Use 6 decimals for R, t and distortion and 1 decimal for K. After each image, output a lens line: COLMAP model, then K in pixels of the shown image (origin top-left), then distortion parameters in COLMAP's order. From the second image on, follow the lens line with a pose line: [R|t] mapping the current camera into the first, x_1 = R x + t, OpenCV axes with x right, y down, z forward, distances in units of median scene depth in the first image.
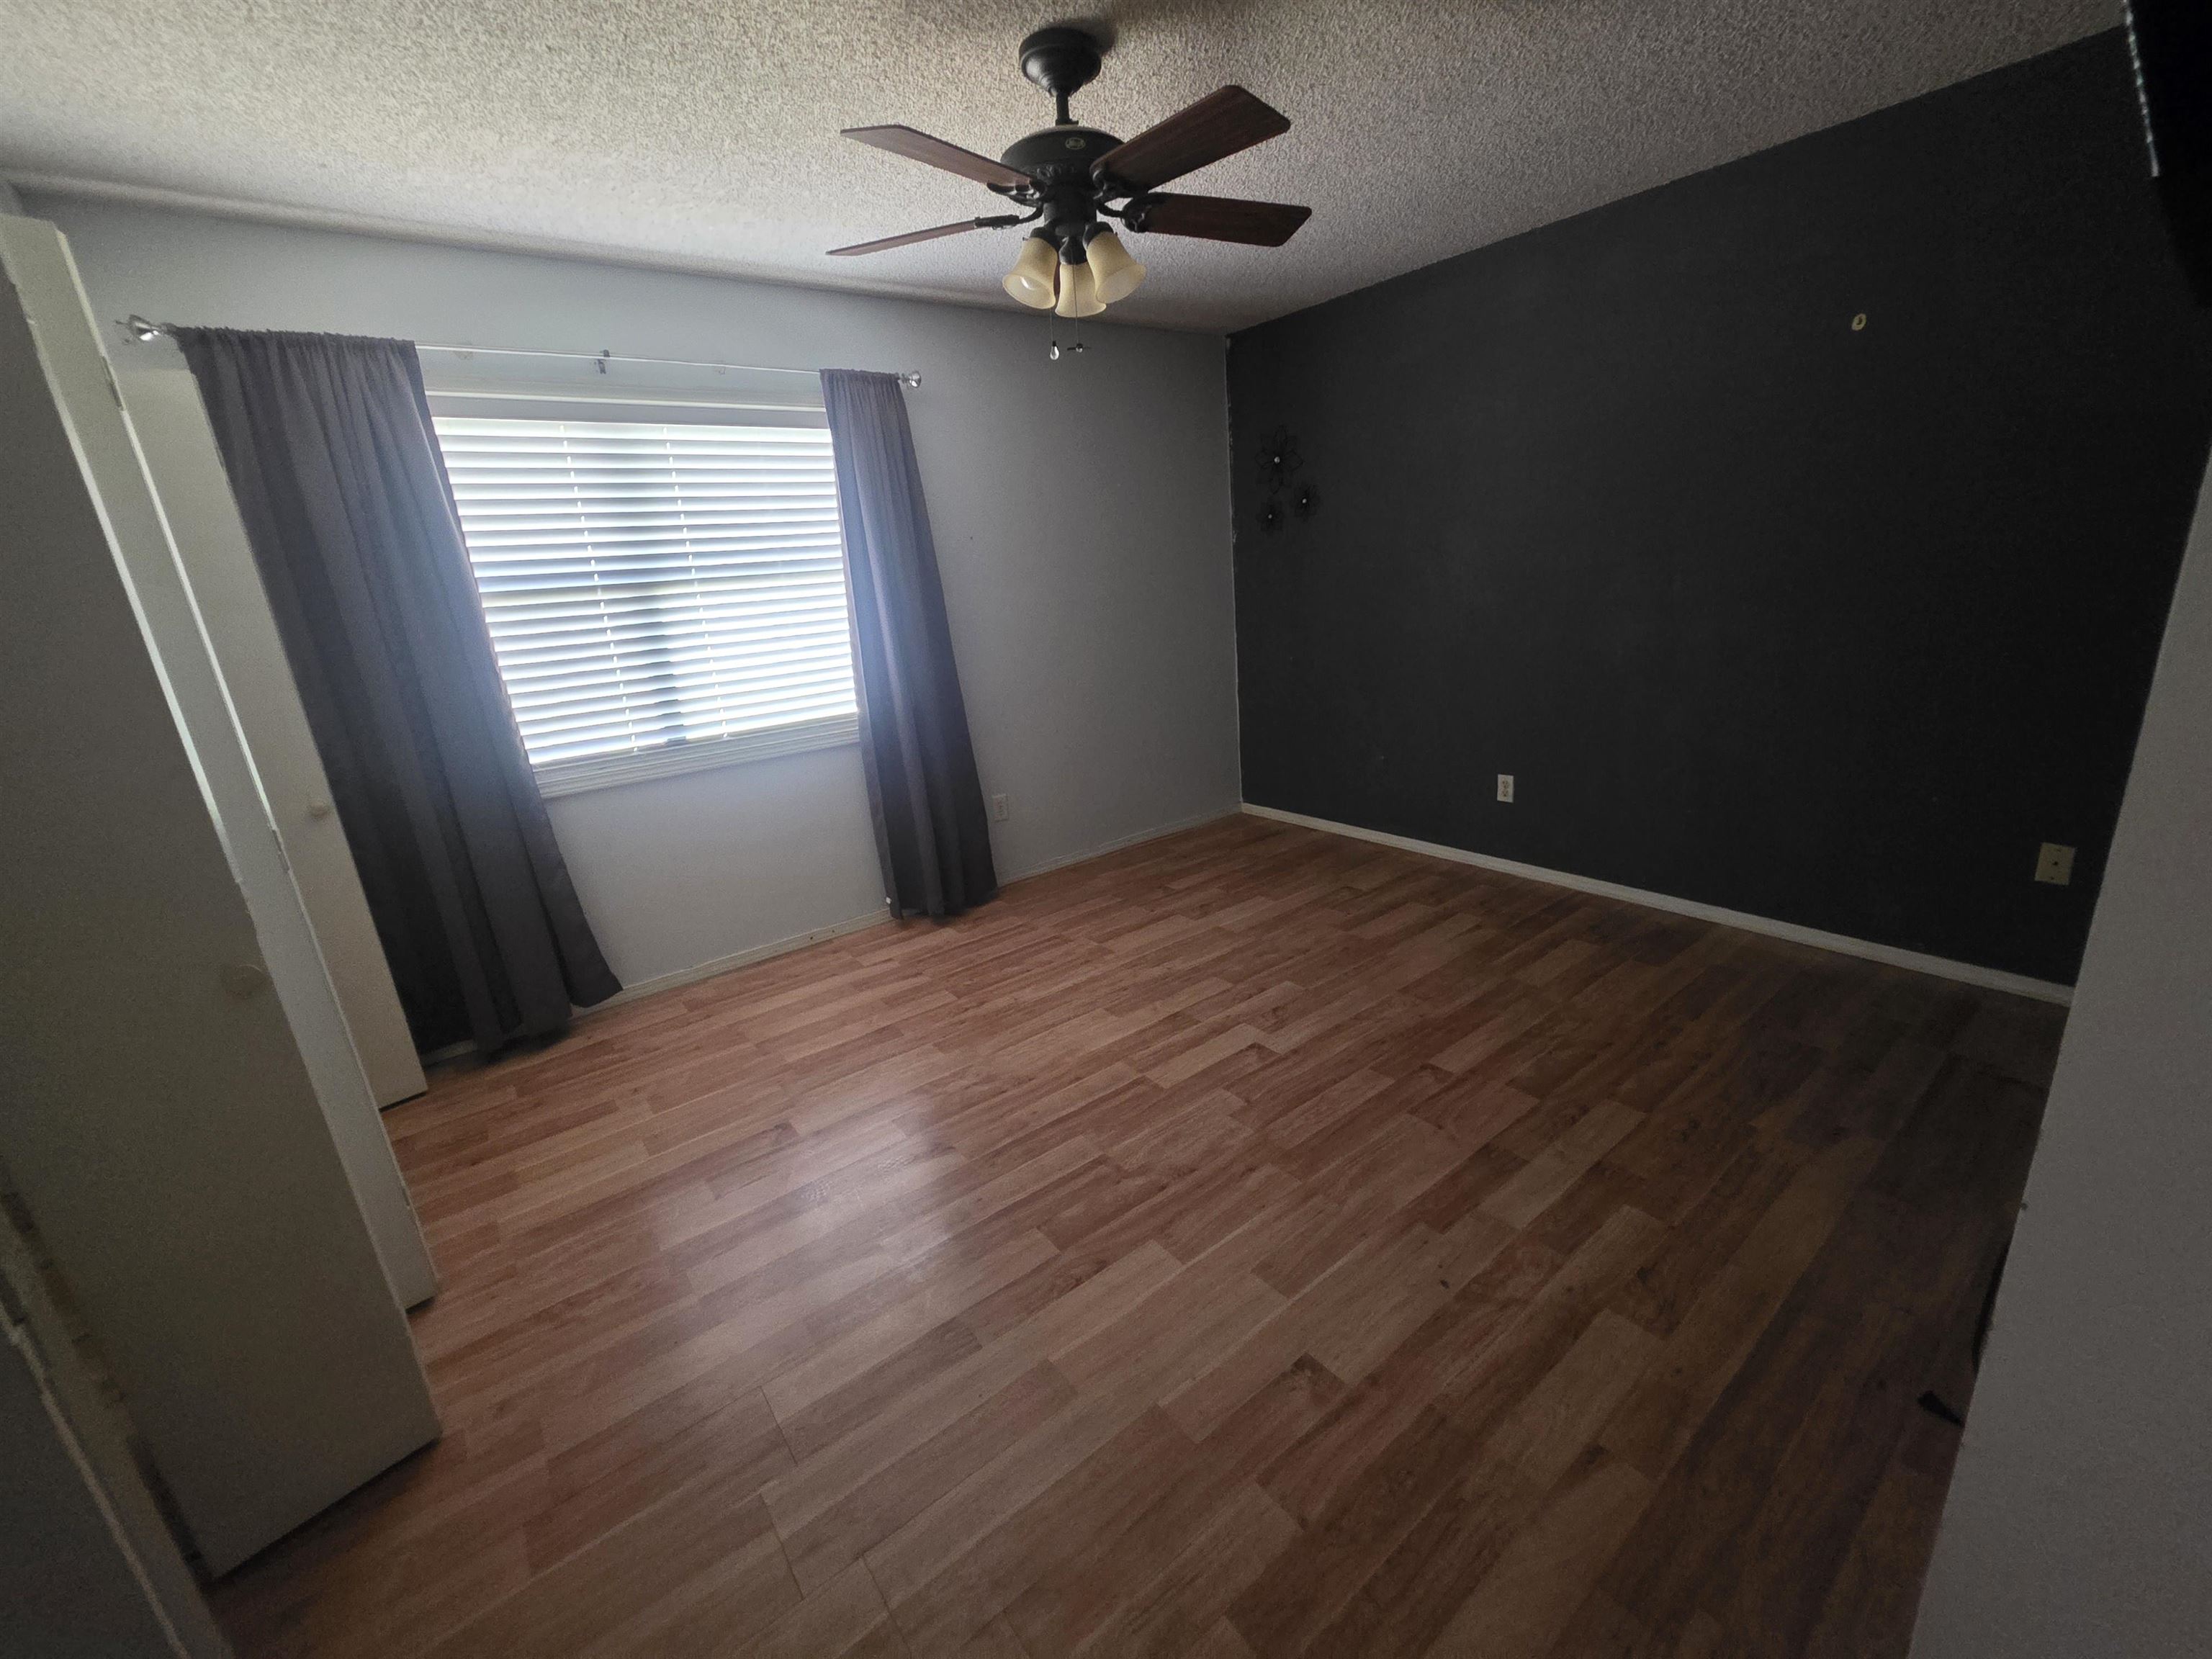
lens RADIAL K [[890.2, 0, 1112.0], [0, 890.2, 821.1], [0, 0, 1]] dist [0.000986, 0.000405]
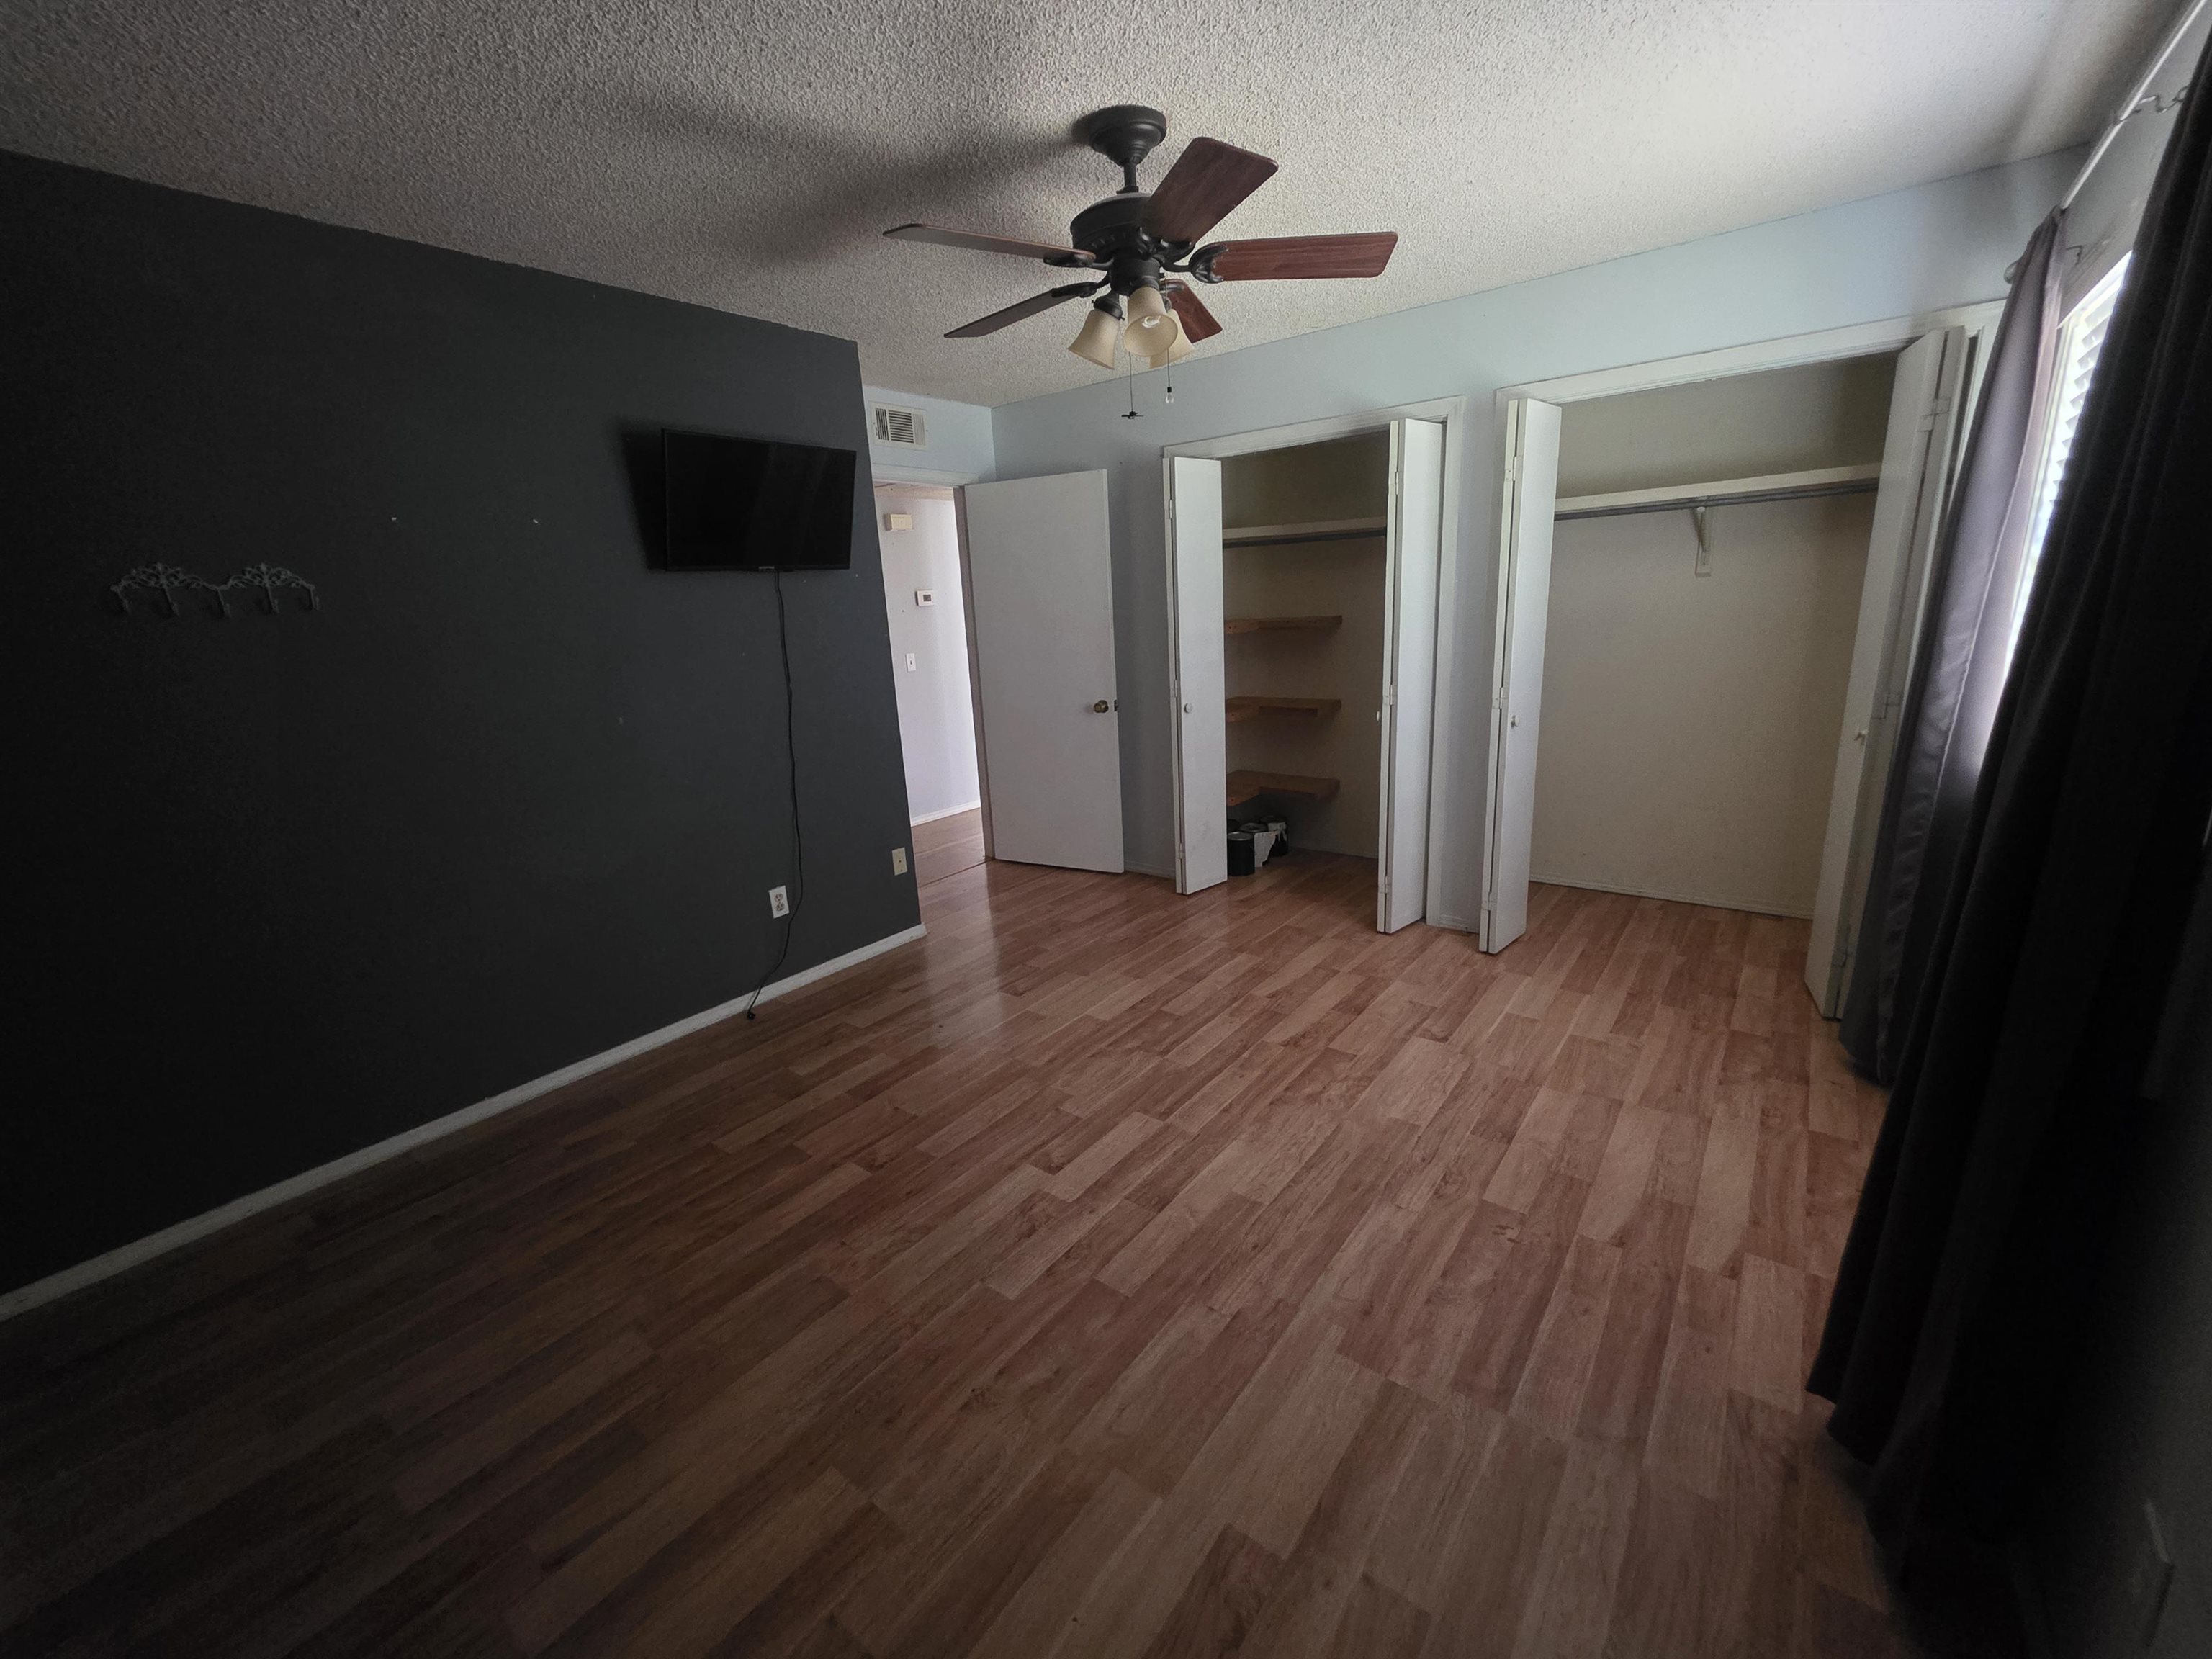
lens RADIAL K [[890.2, 0, 1108.0], [0, 890.2, 832.0], [0, 0, 1]] dist [0.000986, 0.000405]
pose [[-0.961313, 0.181966, -0.206800, 0.230607], [0.048936, 0.851619, 0.521872, -0.486961], [0.271077, 0.491562, -0.827577, 1.575031]]
